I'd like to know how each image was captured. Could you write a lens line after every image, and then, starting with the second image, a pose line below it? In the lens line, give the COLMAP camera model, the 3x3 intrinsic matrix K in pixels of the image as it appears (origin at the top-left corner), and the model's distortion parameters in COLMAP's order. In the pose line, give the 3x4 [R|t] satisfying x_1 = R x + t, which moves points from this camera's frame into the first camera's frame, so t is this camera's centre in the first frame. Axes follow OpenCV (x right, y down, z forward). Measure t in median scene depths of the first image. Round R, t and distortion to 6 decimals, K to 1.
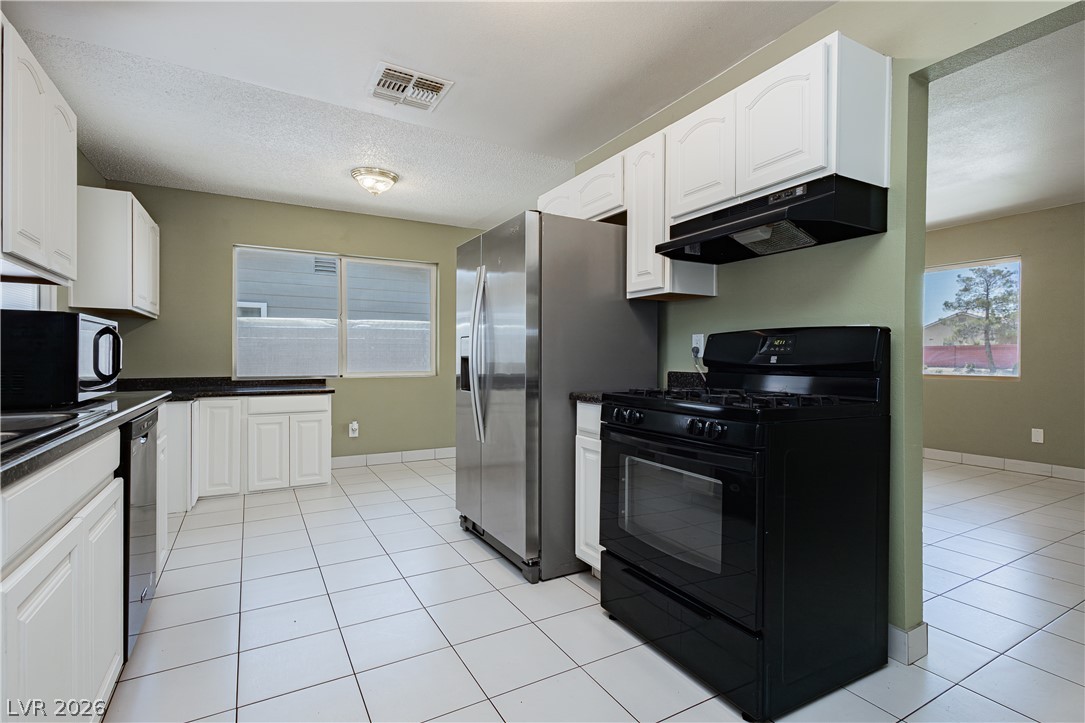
lens RADIAL K [[494.3, 0, 543.2], [0, 494.3, 359.5], [0, 0, 1]] dist [0.011474, -0.003240]
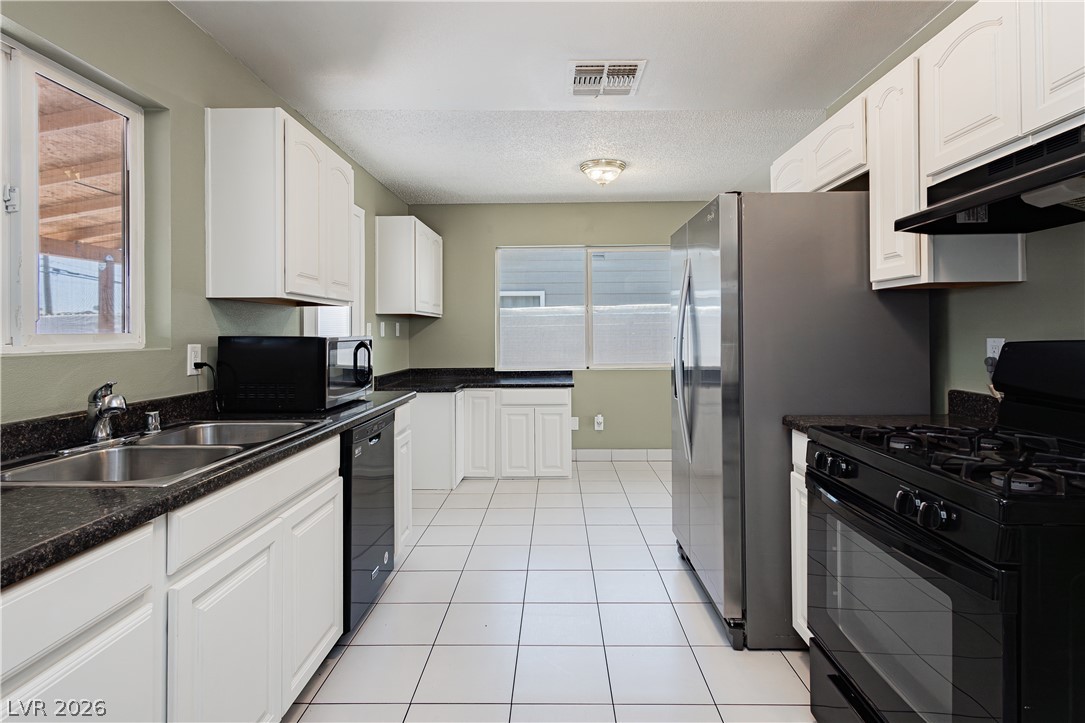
lens RADIAL K [[534.0, 0, 552.0], [0, 534.0, 331.8], [0, 0, 1]] dist [0.002950, 0.002691]
pose [[0.871160, -0.016828, -0.490710, 0.140415], [0.009464, 0.999802, -0.017485, -0.050528], [0.490908, 0.010588, 0.871147, 0.073871]]
